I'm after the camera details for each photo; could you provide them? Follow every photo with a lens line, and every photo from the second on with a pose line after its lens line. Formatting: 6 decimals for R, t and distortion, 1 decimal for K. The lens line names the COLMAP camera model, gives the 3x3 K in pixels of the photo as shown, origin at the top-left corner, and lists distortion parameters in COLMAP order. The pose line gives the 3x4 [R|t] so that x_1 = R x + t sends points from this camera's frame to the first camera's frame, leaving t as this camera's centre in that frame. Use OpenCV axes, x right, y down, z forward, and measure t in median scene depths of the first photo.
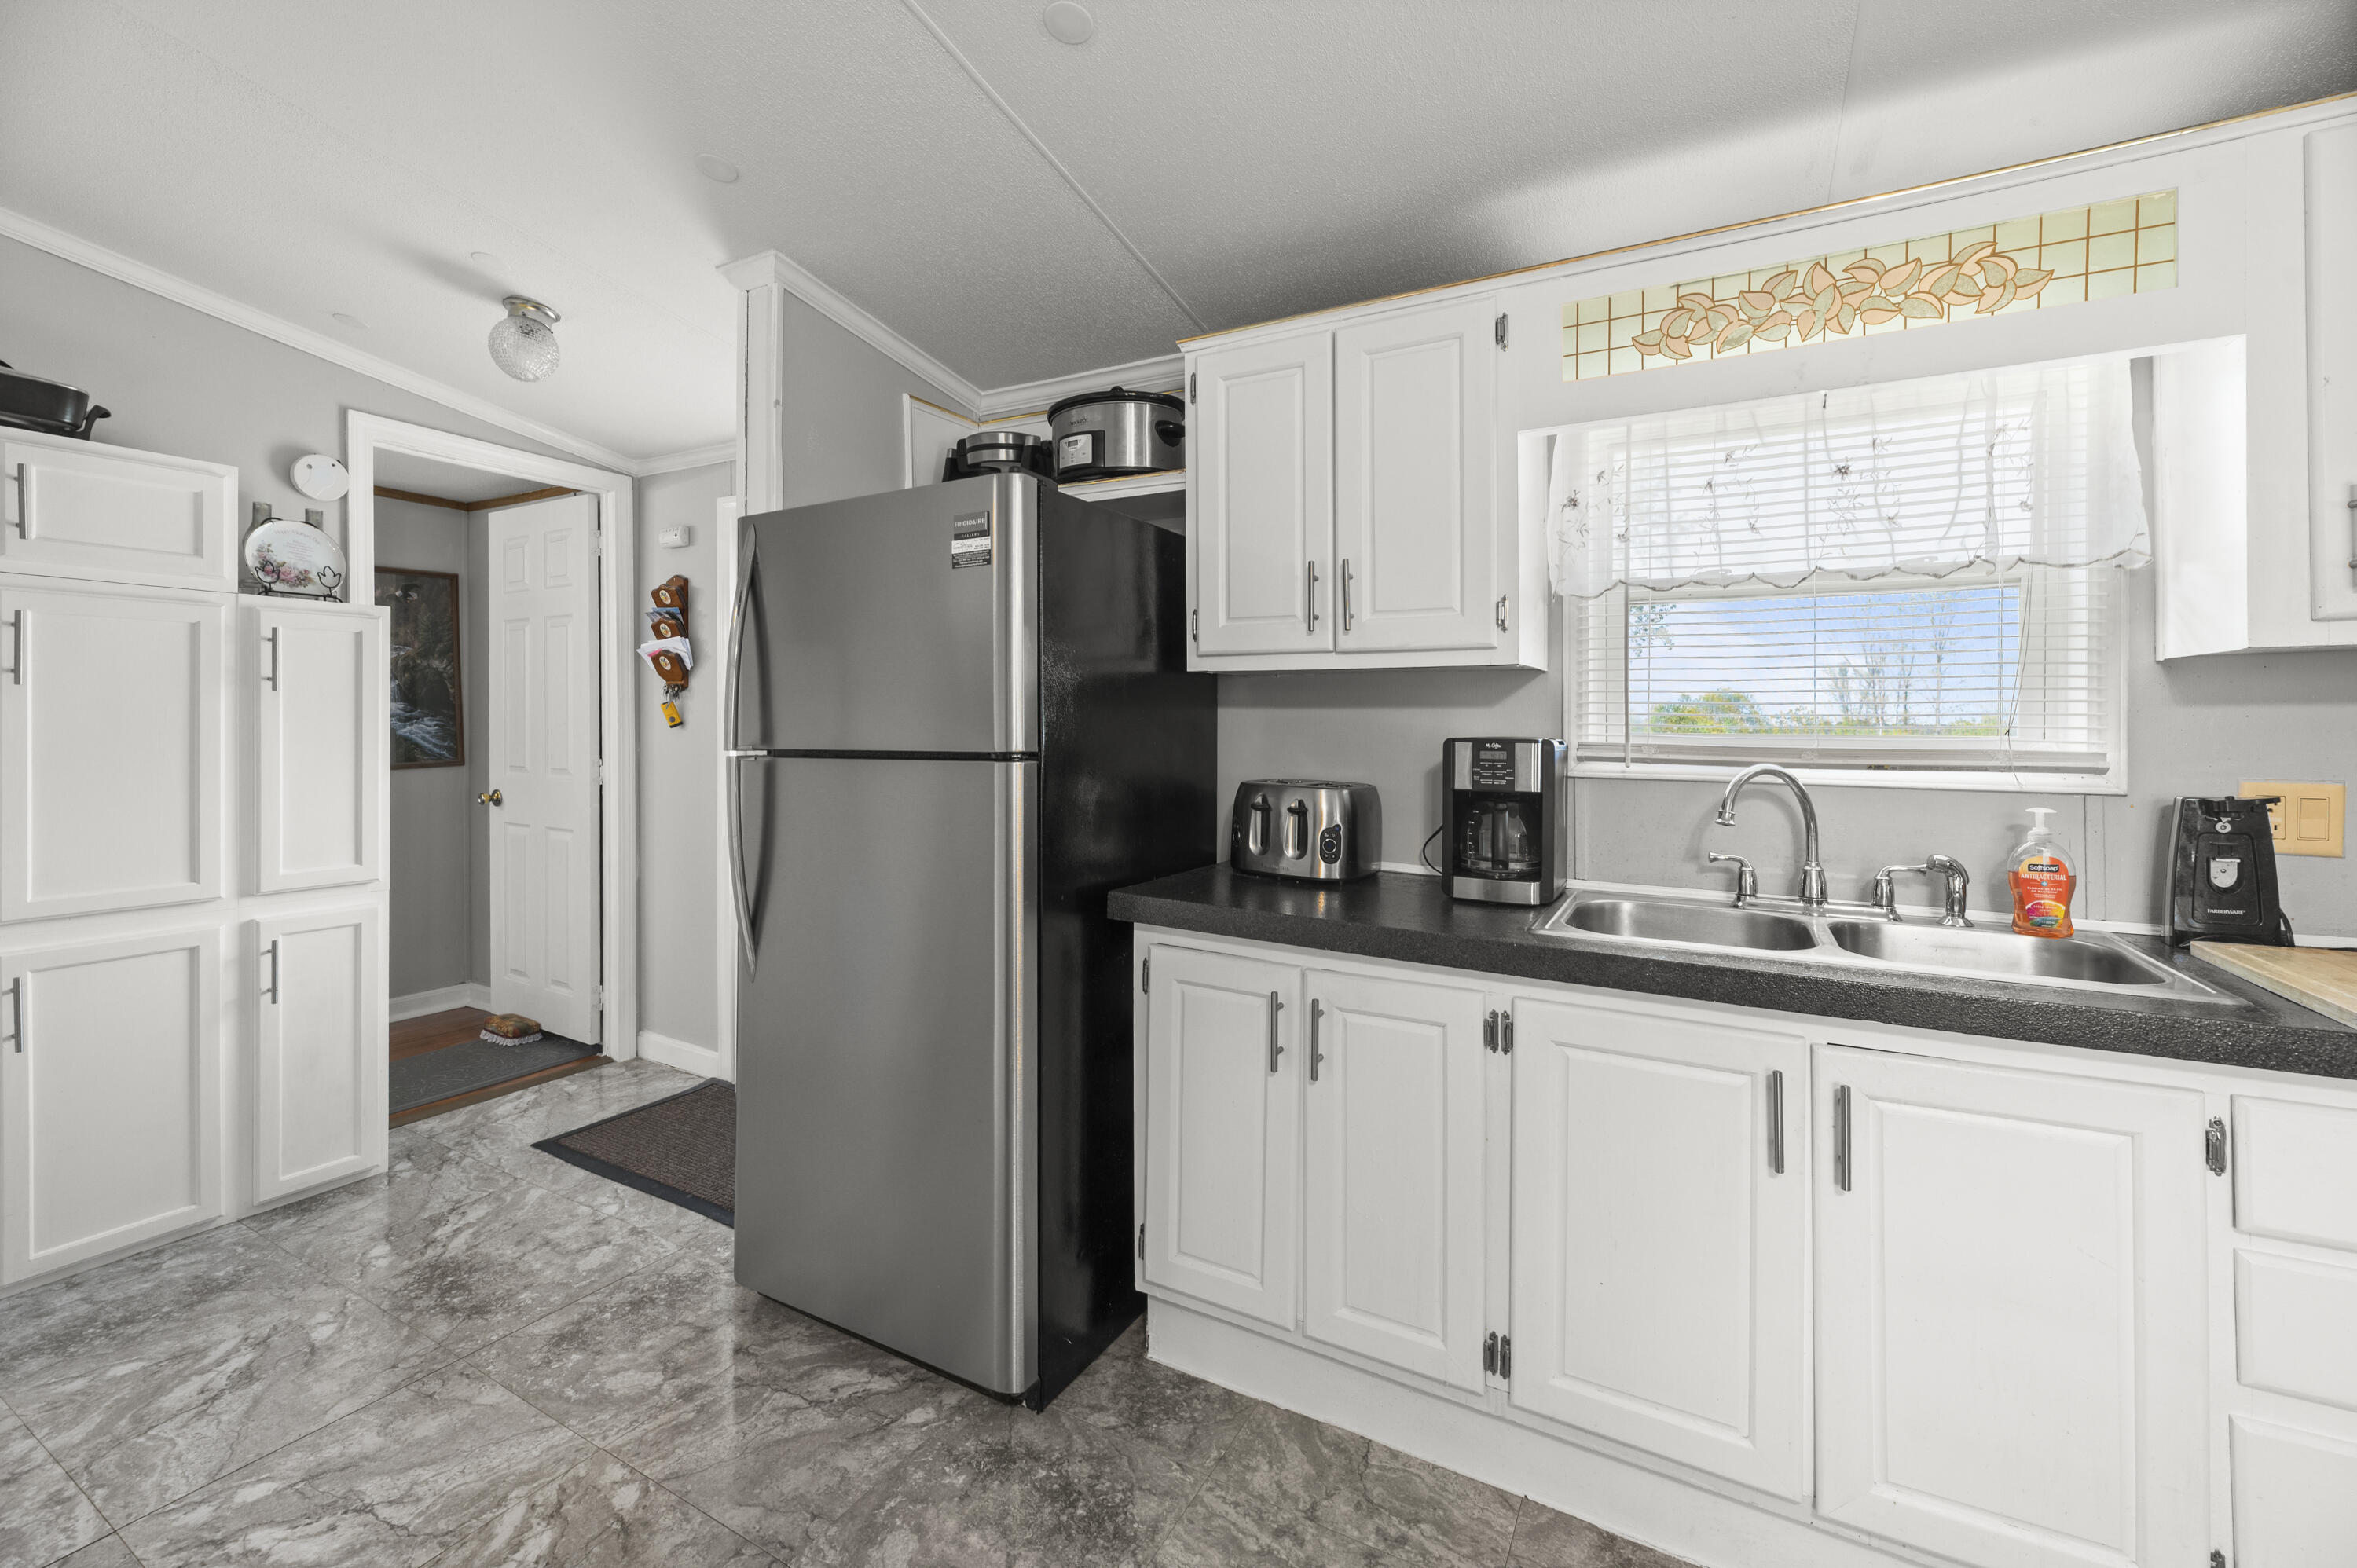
lens RADIAL K [[963.5, 0, 1203.2], [0, 963.5, 726.0], [0, 0, 1]] dist [-0.003174, 0.001170]
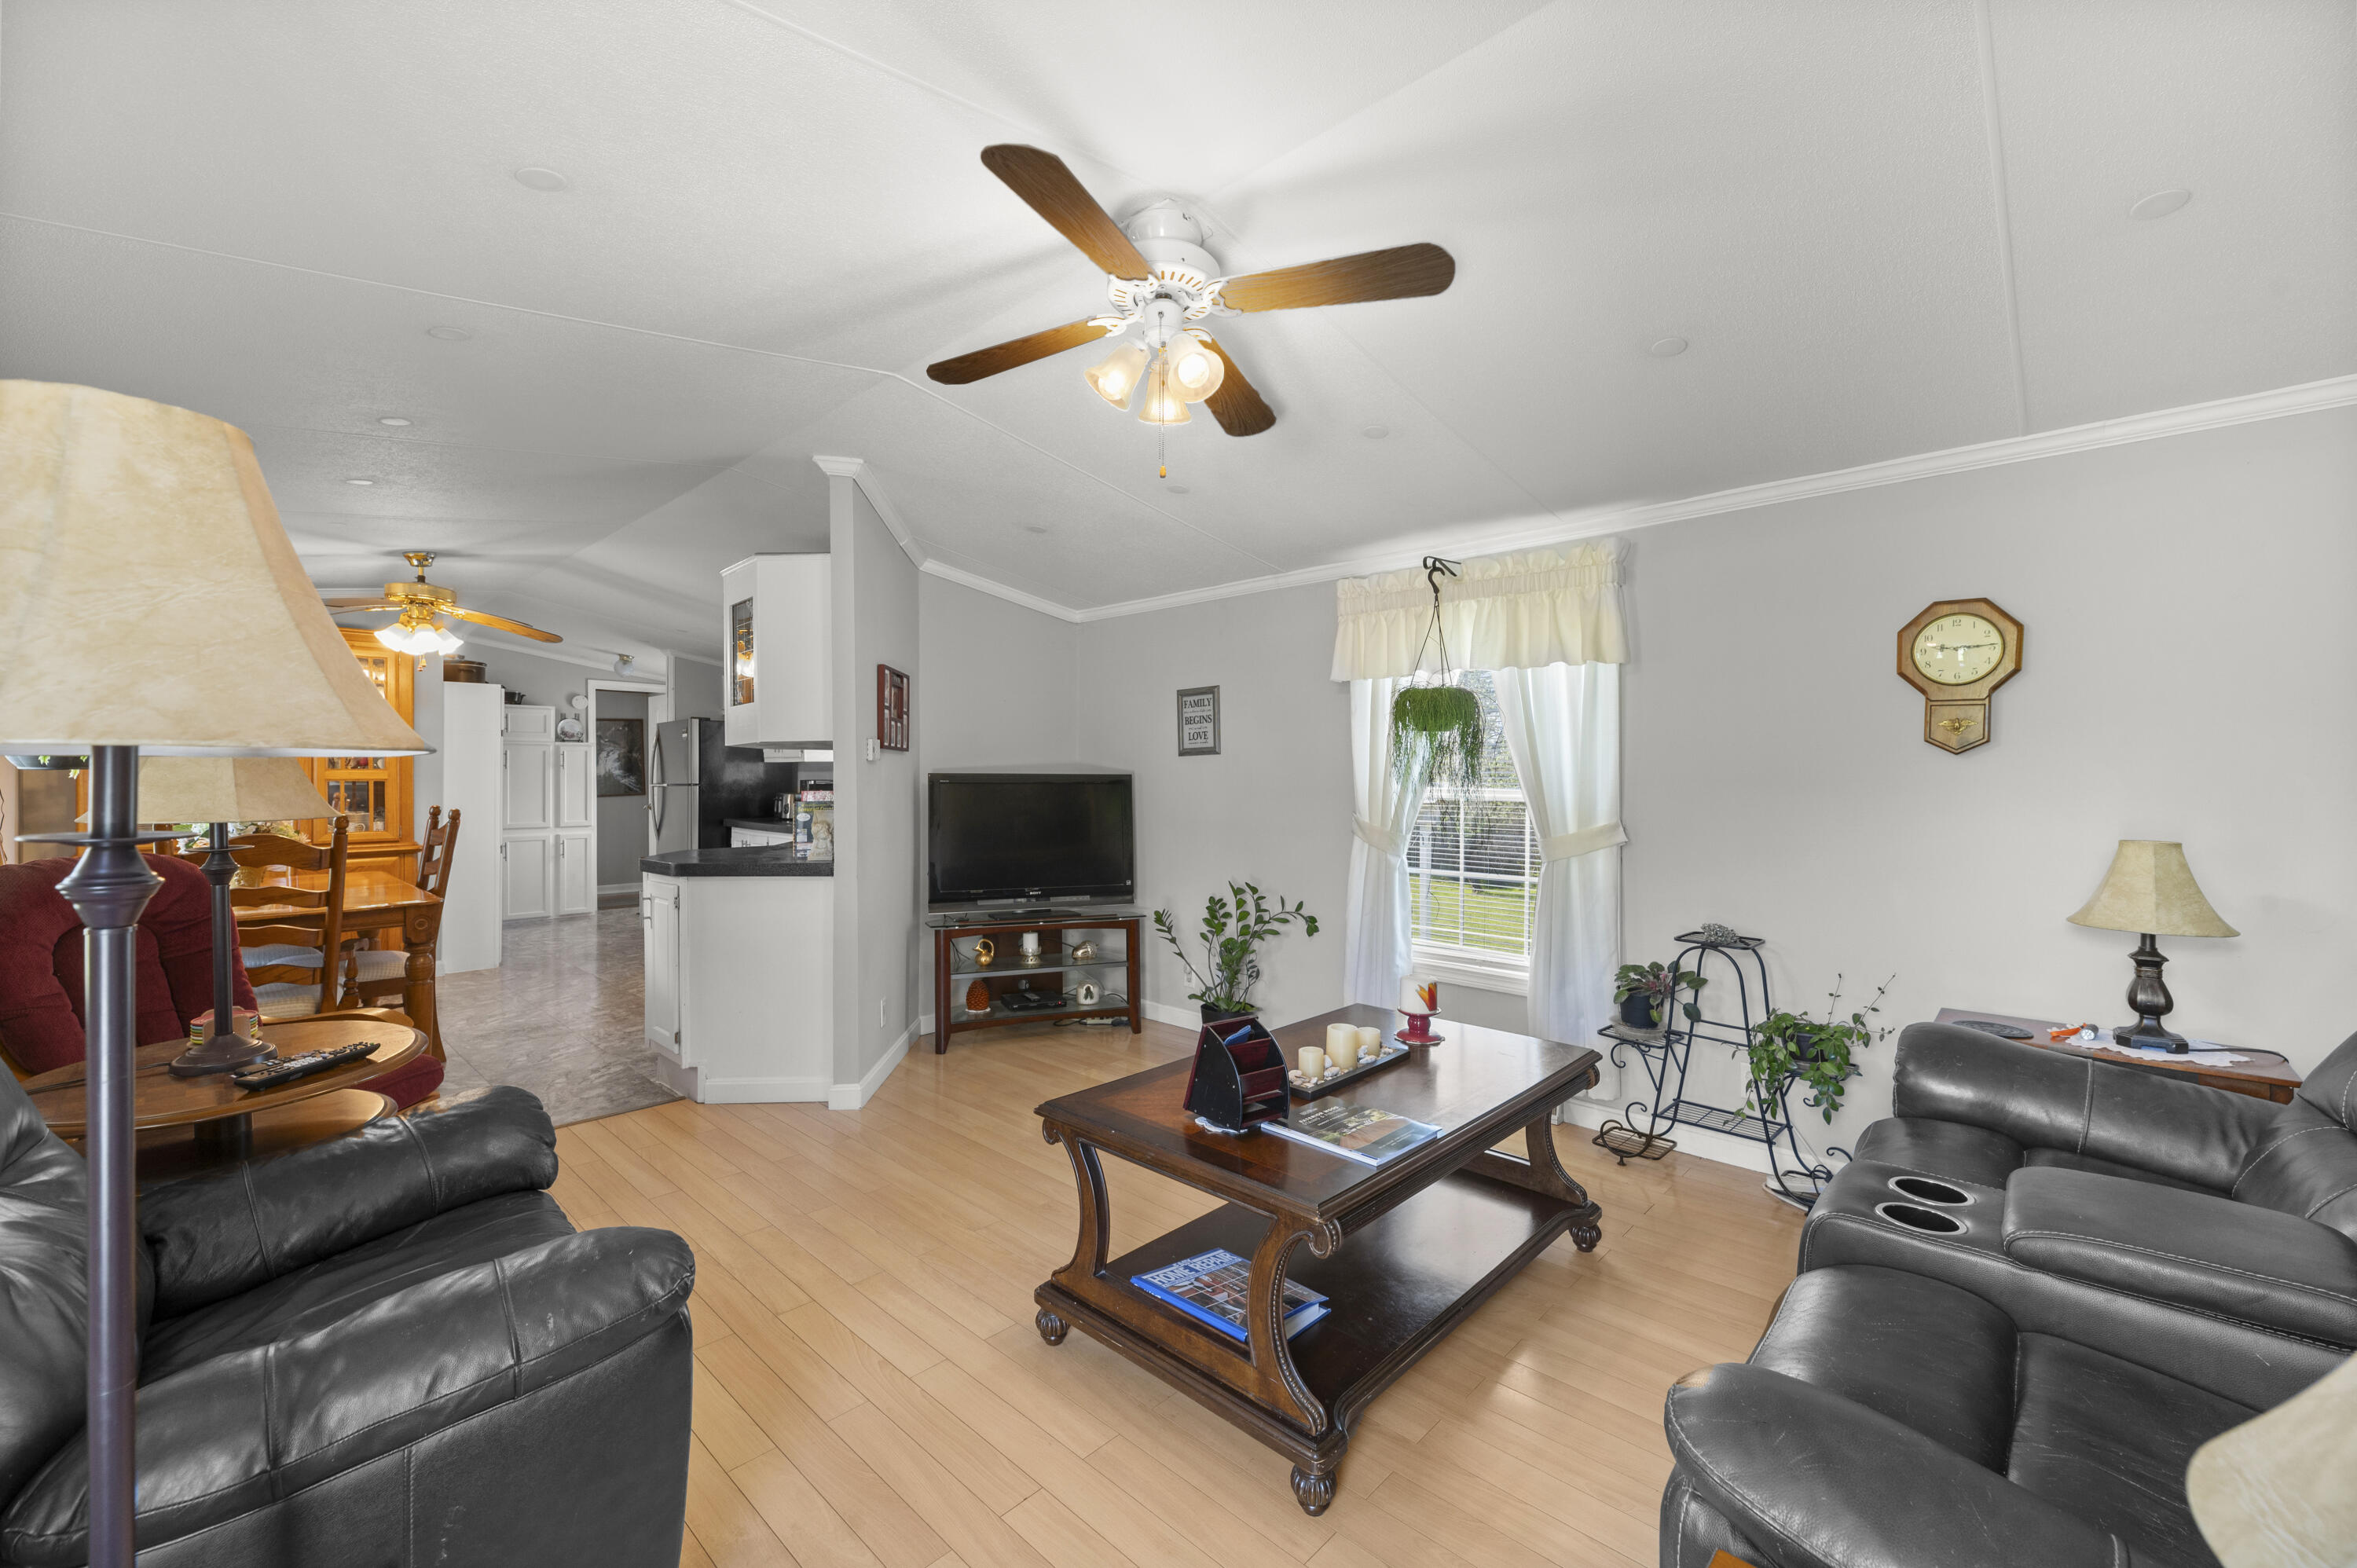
lens RADIAL K [[963.5, 0, 1194.0], [0, 963.5, 773.5], [0, 0, 1]] dist [-0.003174, 0.001170]
pose [[0.966731, -0.006932, -0.255700, 2.170910], [0.005285, 0.999961, -0.007127, 0.017331], [0.255739, 0.005538, 0.966730, -1.818867]]
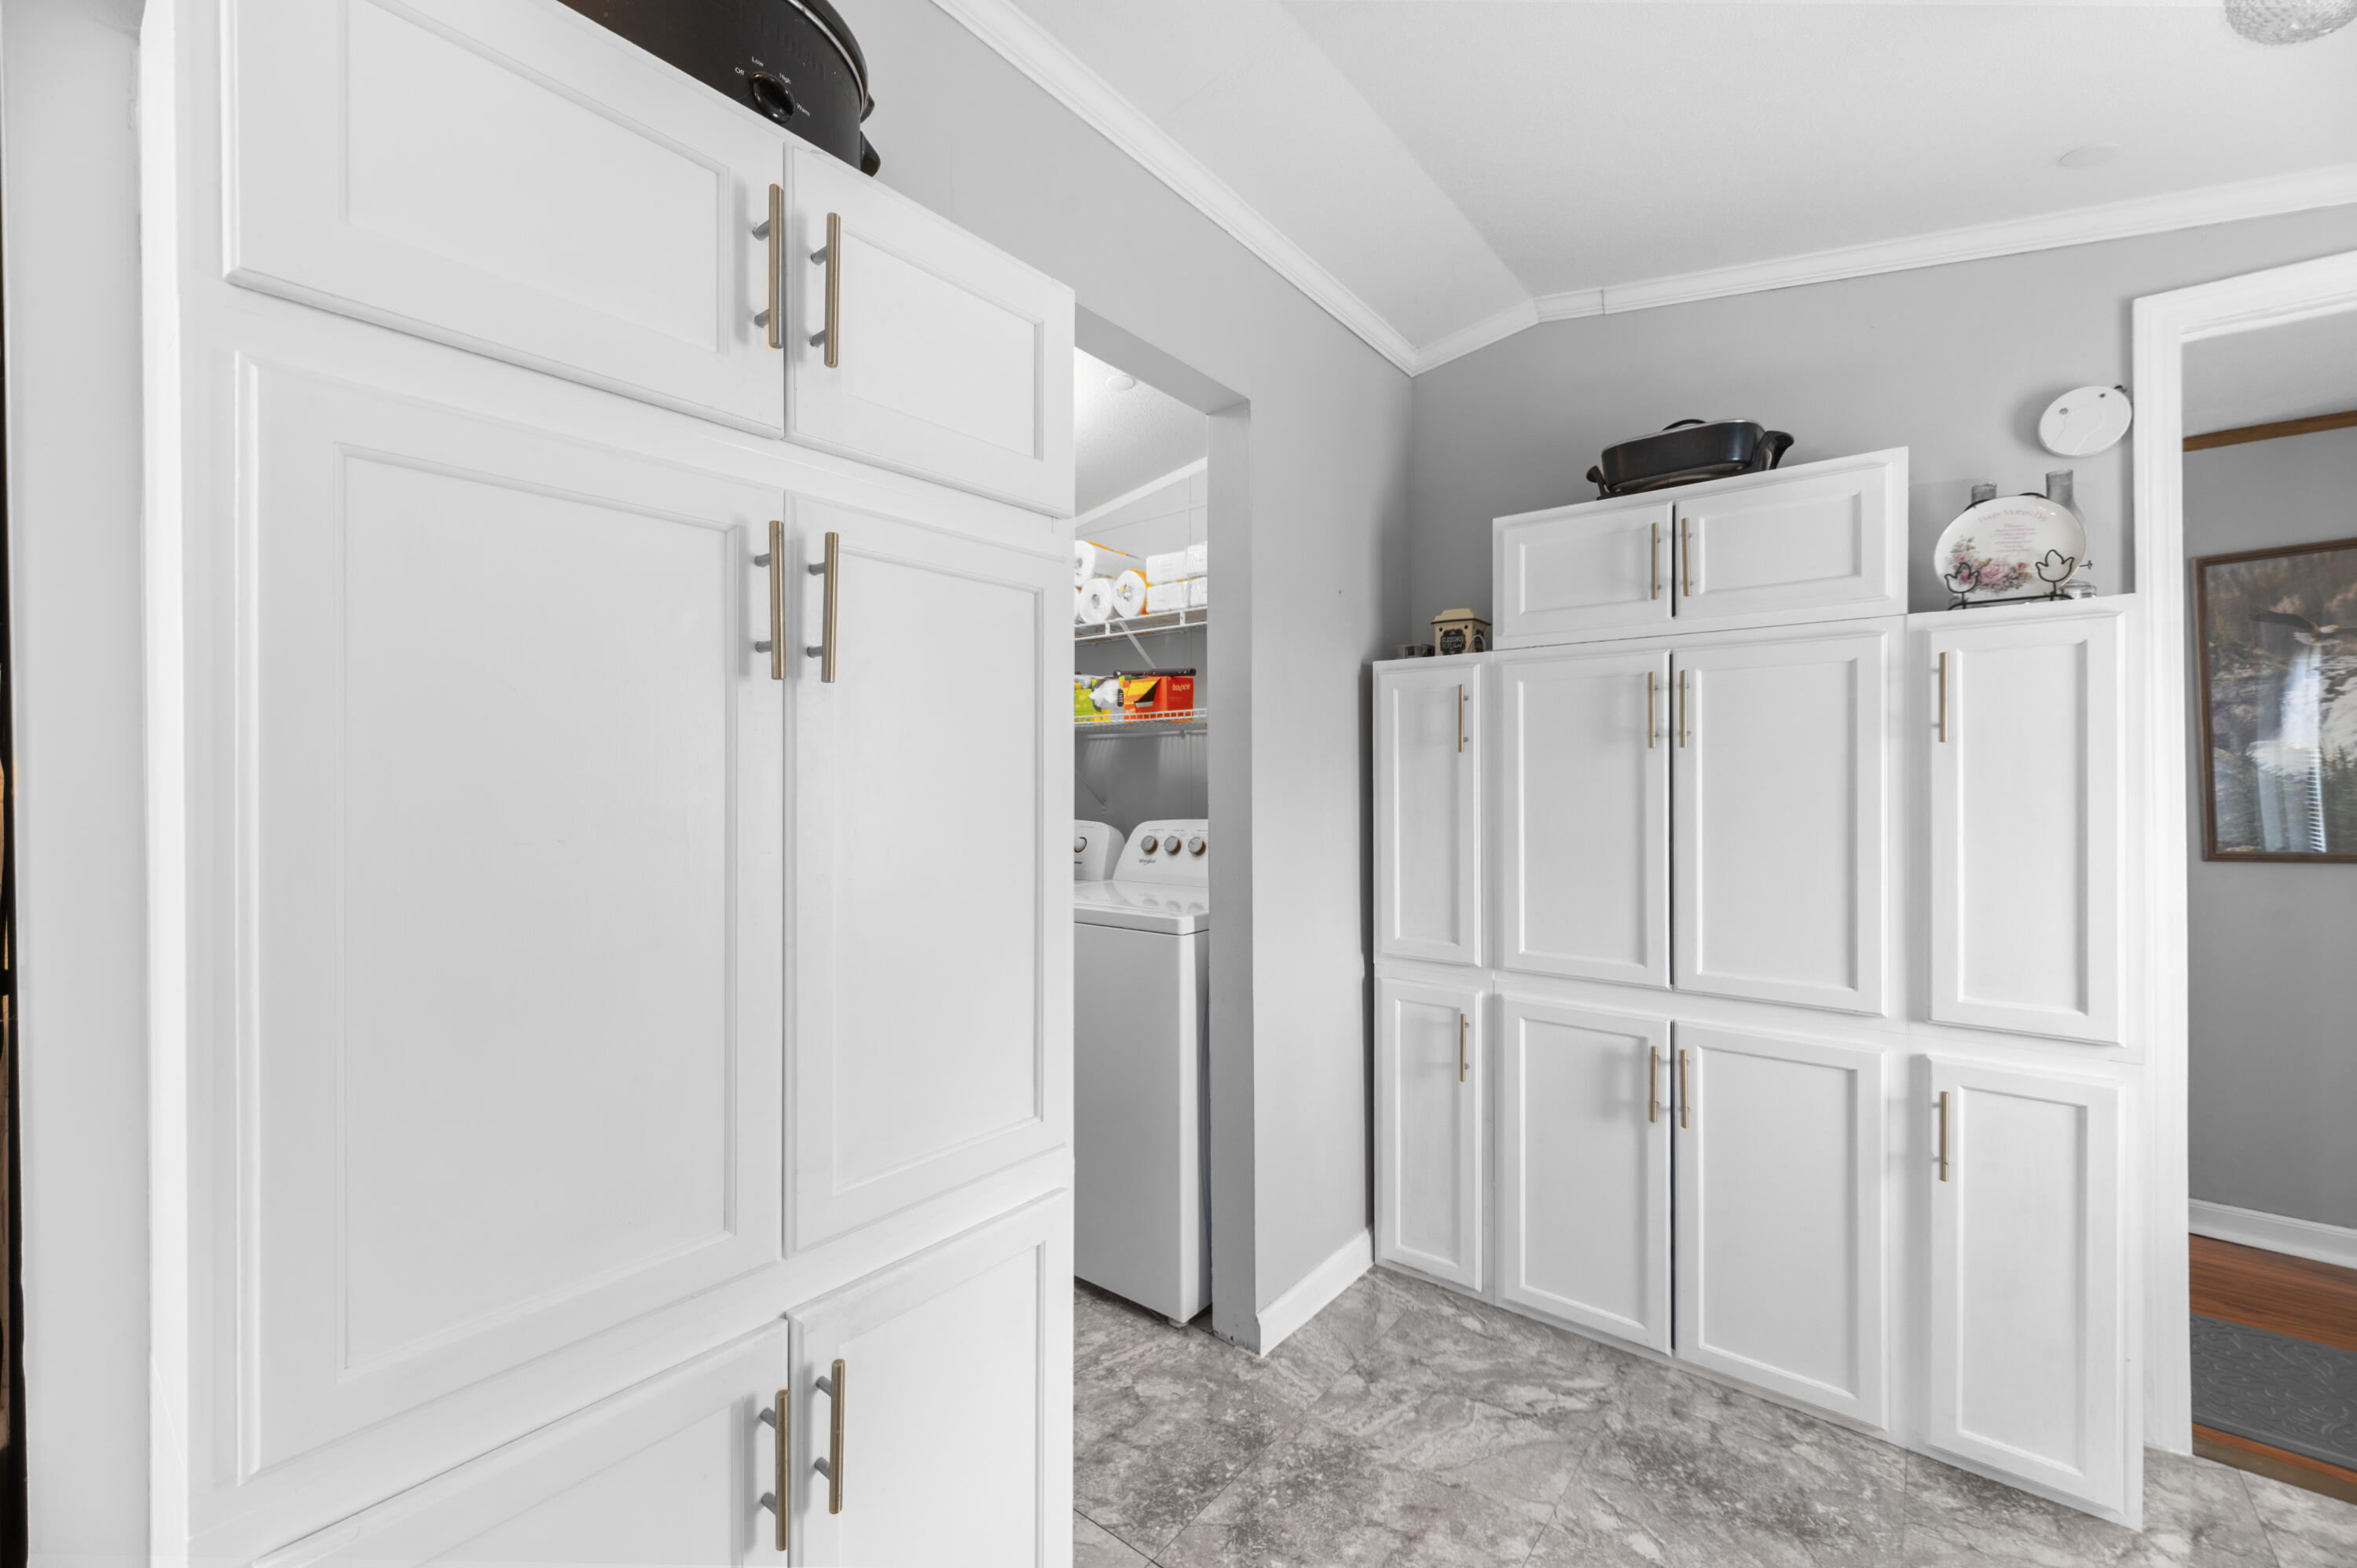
lens RADIAL K [[963.5, 0, 1165.0], [0, 963.5, 777.7], [0, 0, 1]] dist [-0.003174, 0.001170]
pose [[-0.194863, -0.001497, -0.980829, -0.153635], [-0.001841, 0.999998, -0.001160, -0.008305], [0.980829, 0.001580, -0.194865, 0.574980]]
